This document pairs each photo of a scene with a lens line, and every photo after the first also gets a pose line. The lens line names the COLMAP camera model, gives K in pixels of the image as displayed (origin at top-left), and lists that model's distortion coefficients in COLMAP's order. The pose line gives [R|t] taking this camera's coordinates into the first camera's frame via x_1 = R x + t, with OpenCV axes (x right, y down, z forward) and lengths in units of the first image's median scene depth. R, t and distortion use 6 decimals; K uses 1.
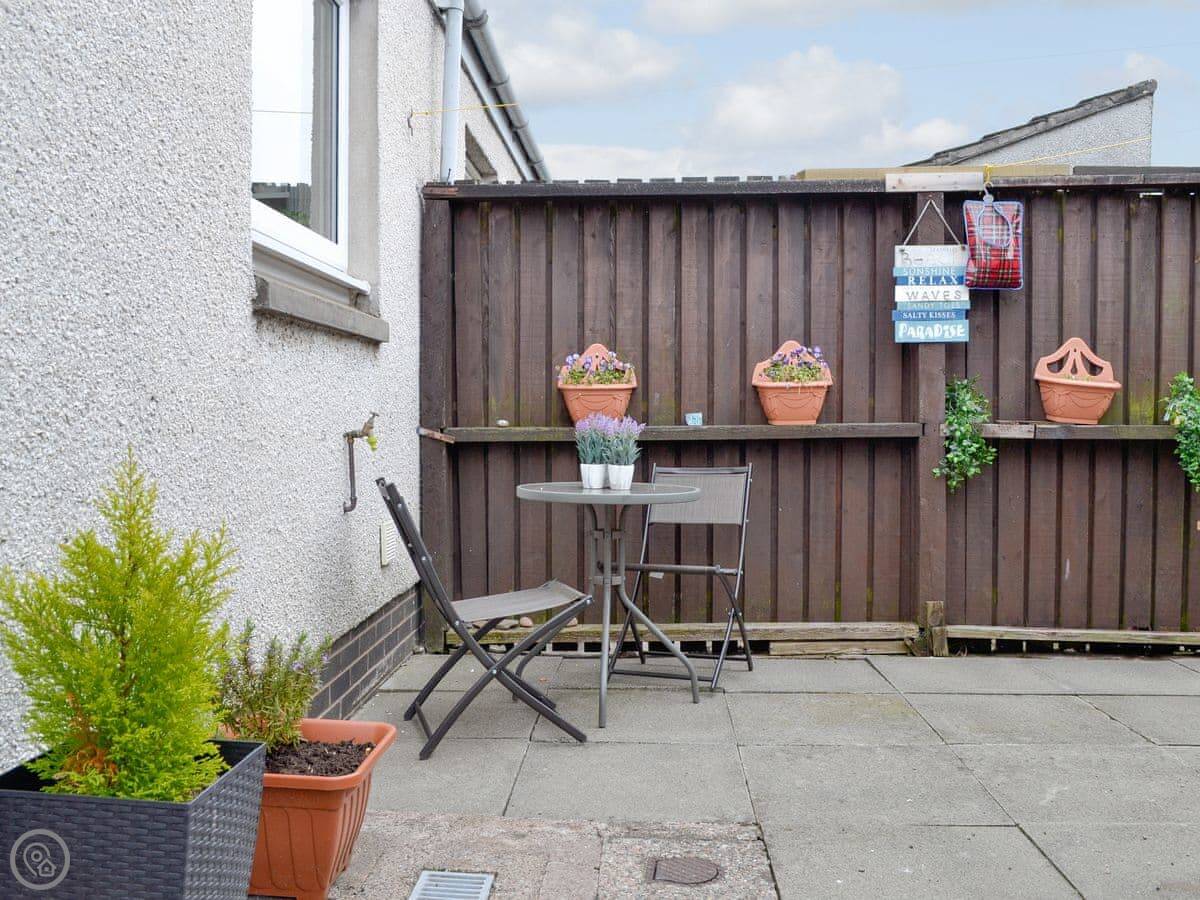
lens RADIAL K [[1056.8, 0, 599.6], [0, 1056.8, 447.2], [0, 0, 1]] dist [-0.056420, 0.011248]
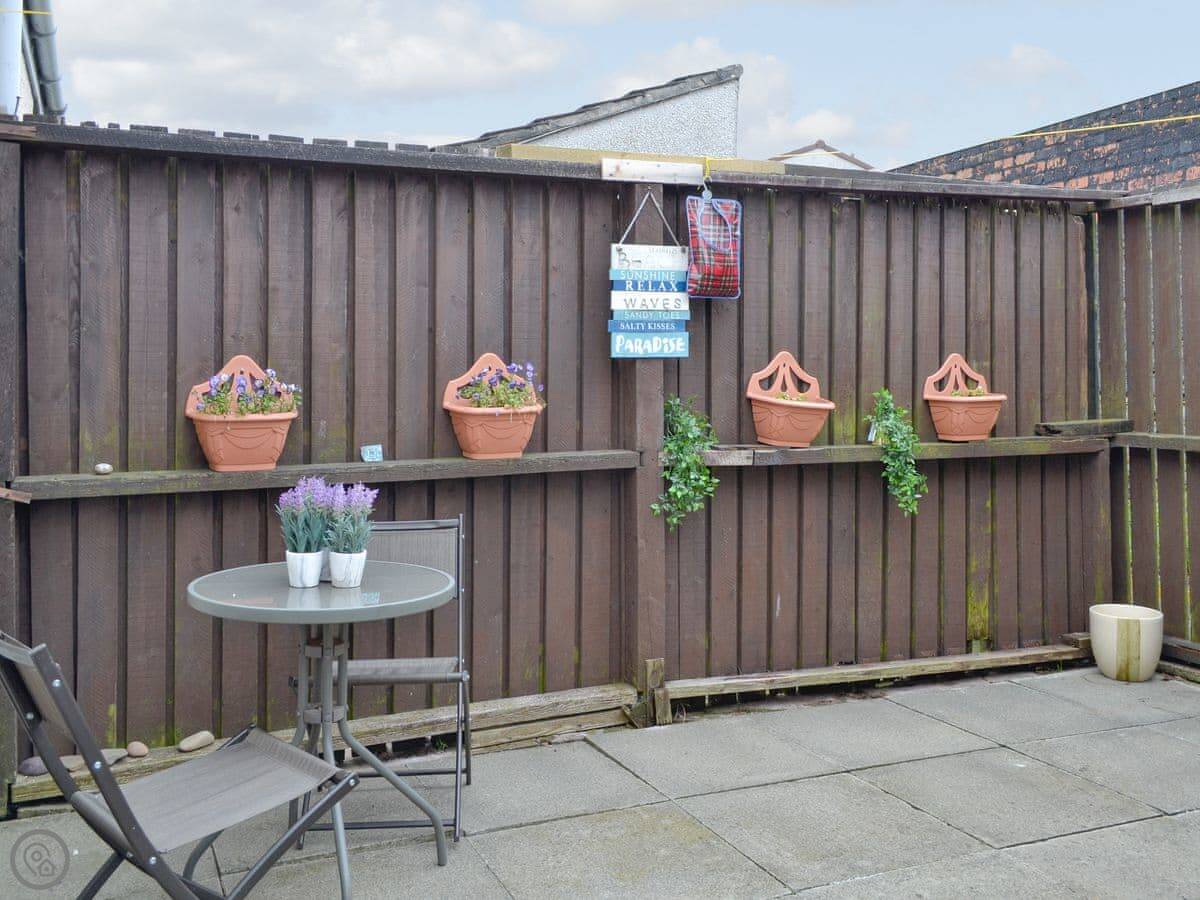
lens RADIAL K [[1108.3, 0, 569.9], [0, 1108.3, 371.8], [0, 0, 1]] dist [0.012033, 0.000000]
pose [[0.902423, -0.001142, 0.430849, -0.131072], [0.012012, 0.999674, -0.022509, -0.066984], [-0.430683, 0.025488, 0.902143, 0.204343]]
